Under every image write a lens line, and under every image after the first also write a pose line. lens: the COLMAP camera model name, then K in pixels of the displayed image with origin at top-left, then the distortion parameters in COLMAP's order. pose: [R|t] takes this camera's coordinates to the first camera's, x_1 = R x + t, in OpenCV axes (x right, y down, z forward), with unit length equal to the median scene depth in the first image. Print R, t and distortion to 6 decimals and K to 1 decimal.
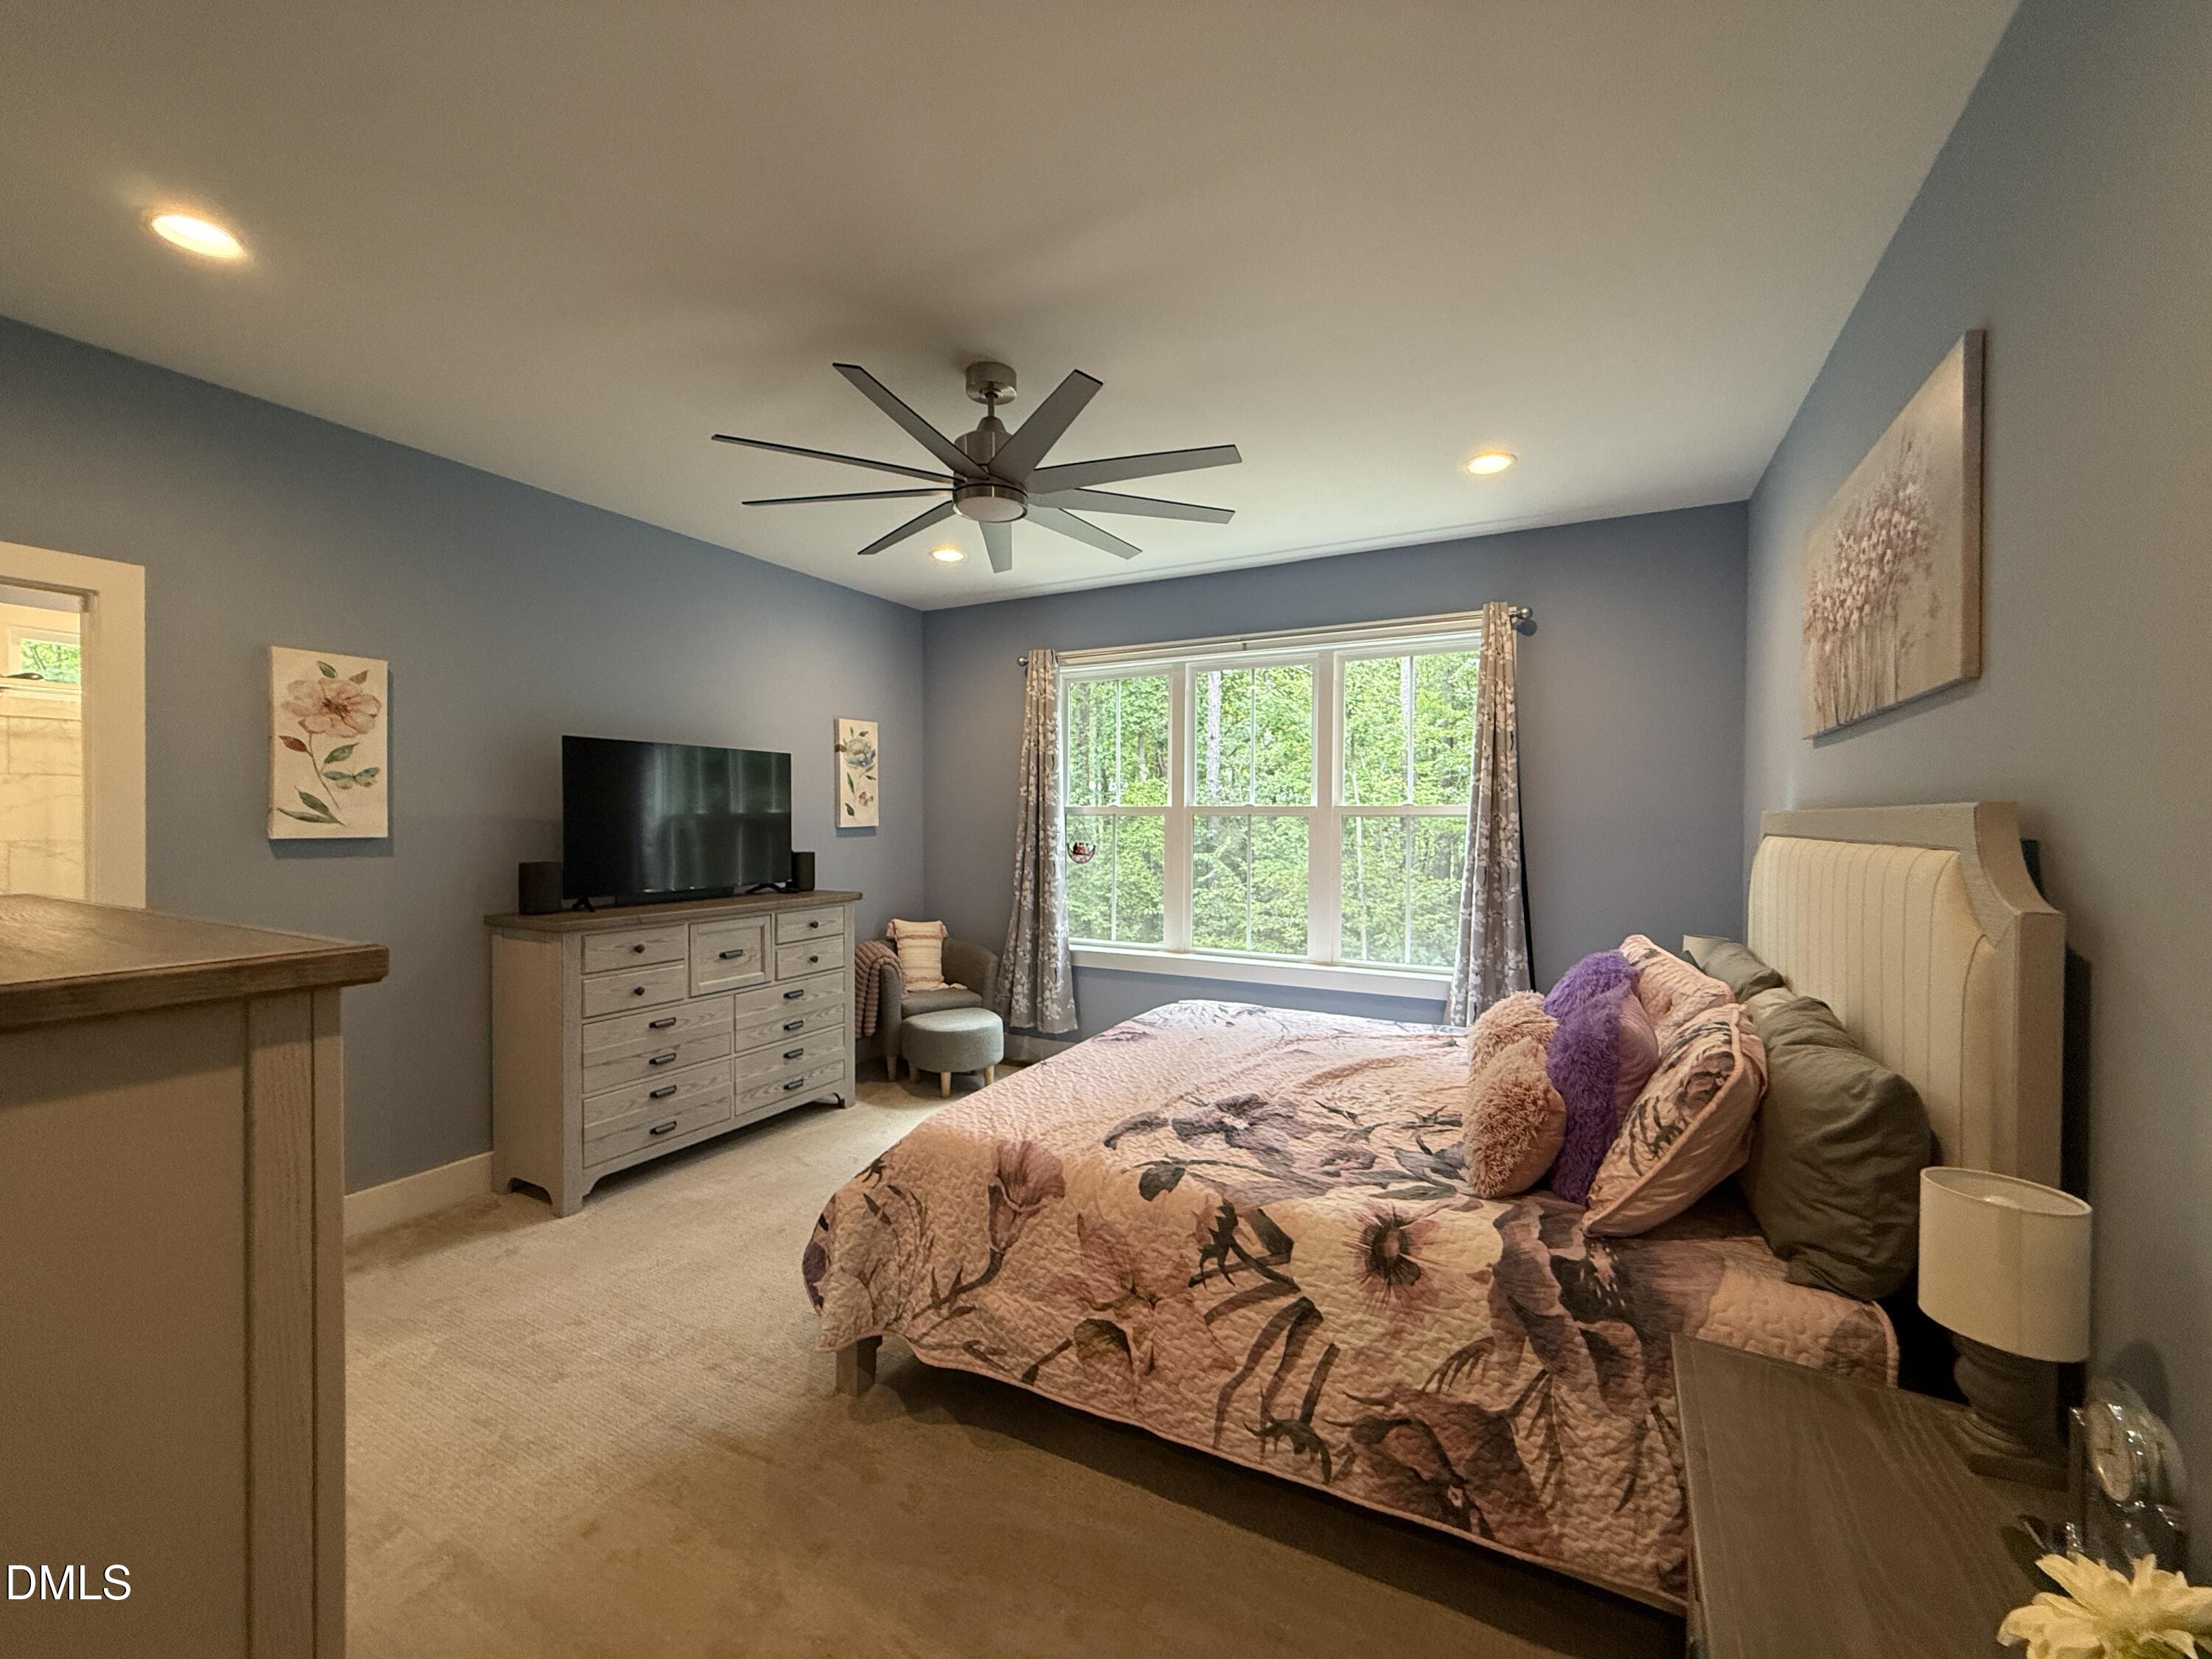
lens RADIAL K [[882.9, 0, 1102.4], [0, 882.9, 826.2], [0, 0, 1]] dist [-0.000213, 0.000005]
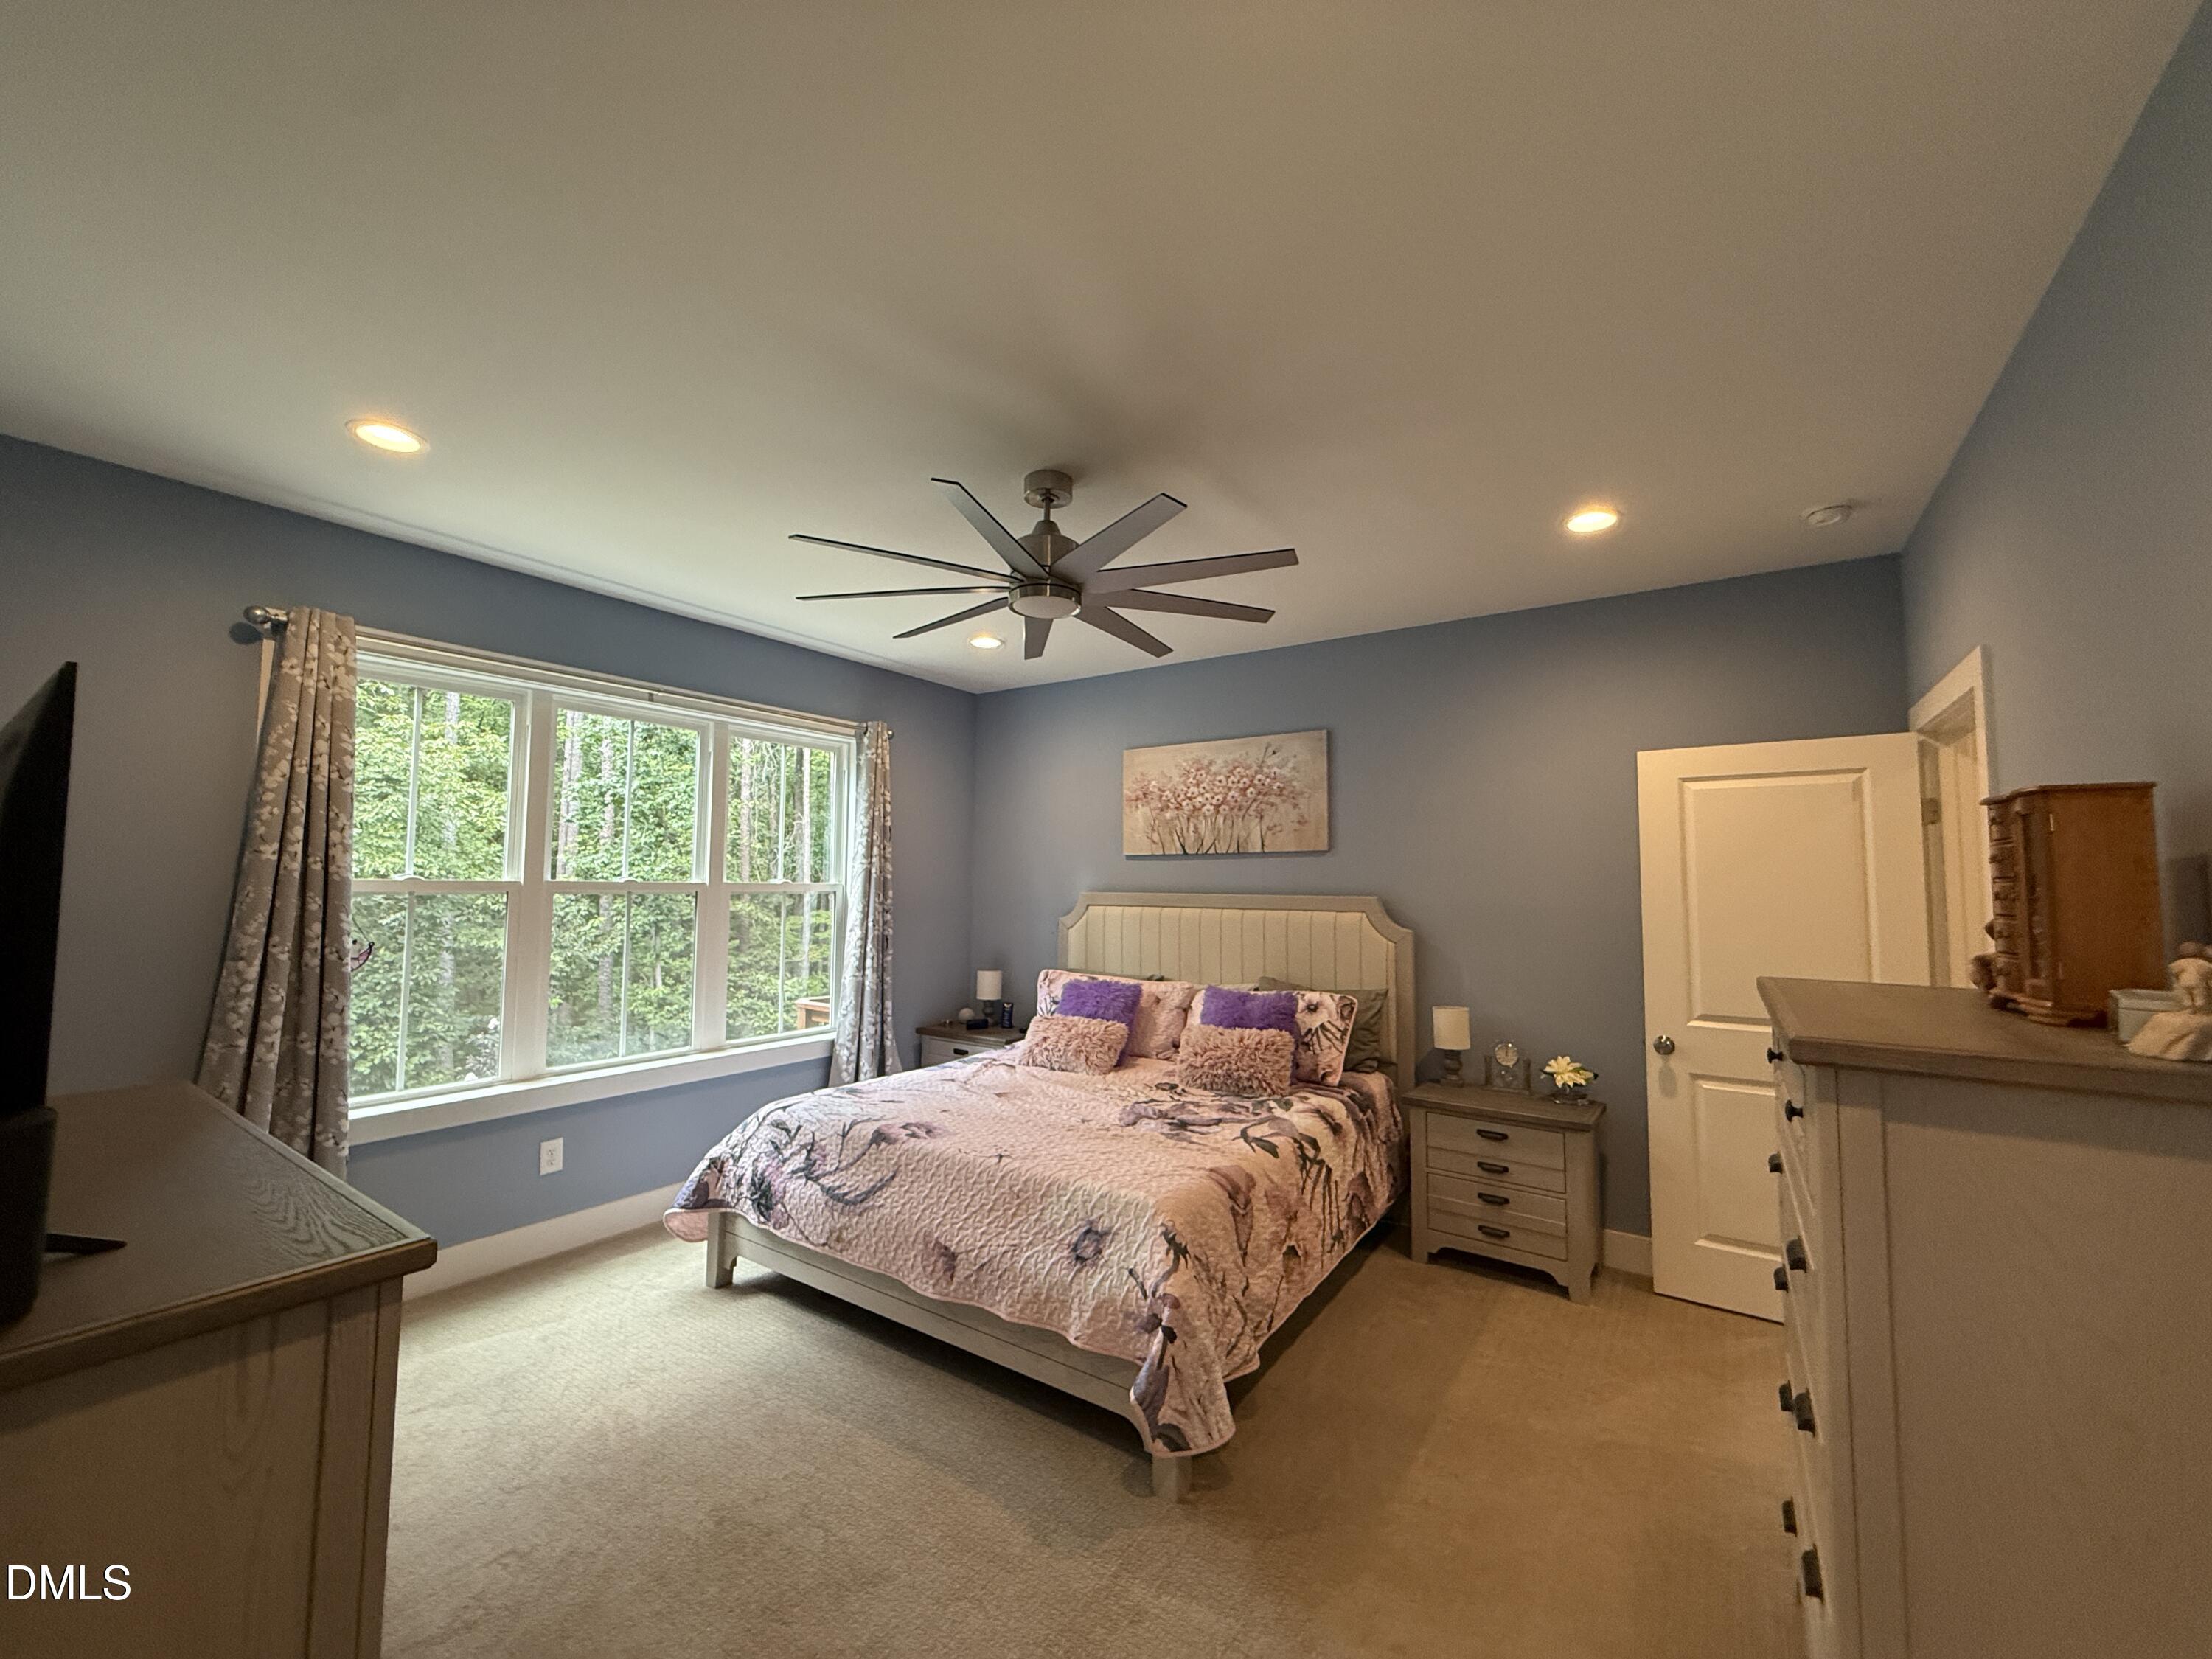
lens RADIAL K [[882.9, 0, 1102.4], [0, 882.9, 826.2], [0, 0, 1]] dist [-0.000213, 0.000005]
pose [[0.114611, 0.063119, 0.991403, -1.167383], [0.001138, 0.997970, -0.063669, -0.040578], [-0.993410, 0.008425, 0.114307, 0.852133]]
